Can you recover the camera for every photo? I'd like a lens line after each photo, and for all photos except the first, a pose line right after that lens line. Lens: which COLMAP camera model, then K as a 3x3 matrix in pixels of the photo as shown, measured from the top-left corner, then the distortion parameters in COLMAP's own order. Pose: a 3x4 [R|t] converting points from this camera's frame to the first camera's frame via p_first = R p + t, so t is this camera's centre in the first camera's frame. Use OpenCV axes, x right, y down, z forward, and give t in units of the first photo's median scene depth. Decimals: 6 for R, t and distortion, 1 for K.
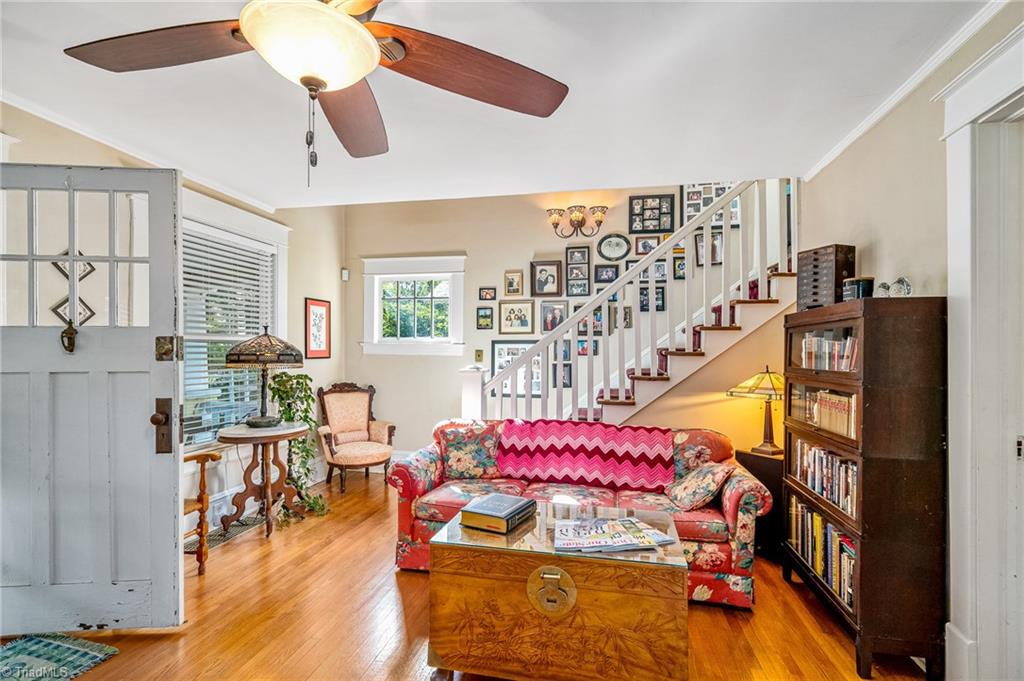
lens RADIAL K [[469.6, 0, 508.8], [0, 469.6, 350.3], [0, 0, 1]] dist [-0.008291, 0.004695]
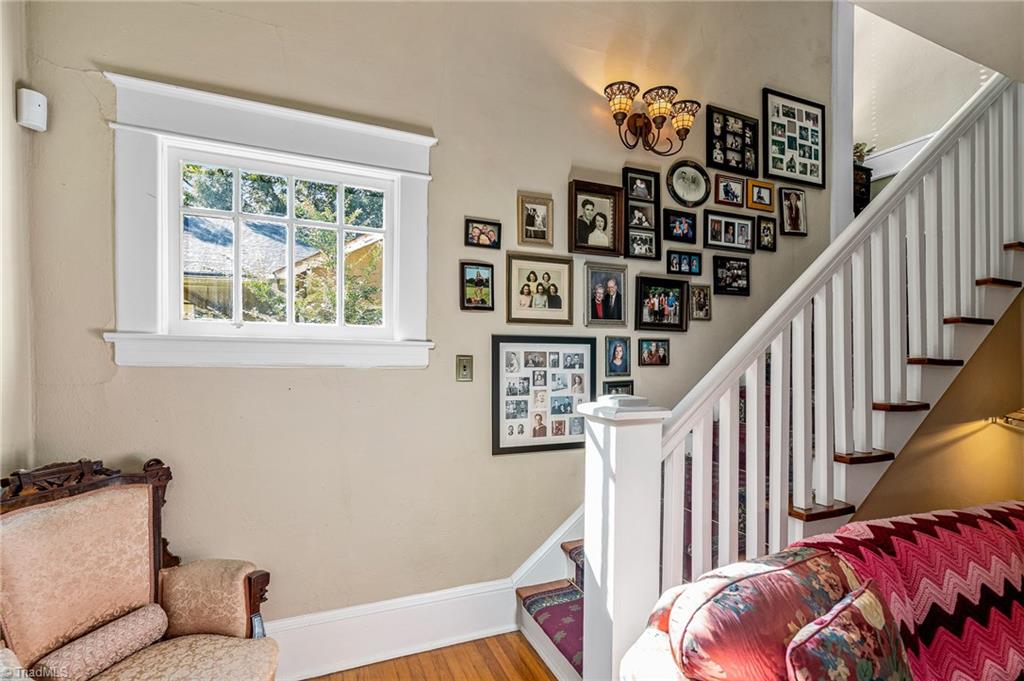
lens RADIAL K [[469.6, 0, 517.3], [0, 469.6, 375.9], [0, 0, 1]] dist [-0.008291, 0.004695]
pose [[0.821533, -0.015038, 0.569962, -0.288822], [0.009548, 0.999875, 0.012618, 0.014101], [-0.570080, -0.004925, 0.821574, 0.617013]]
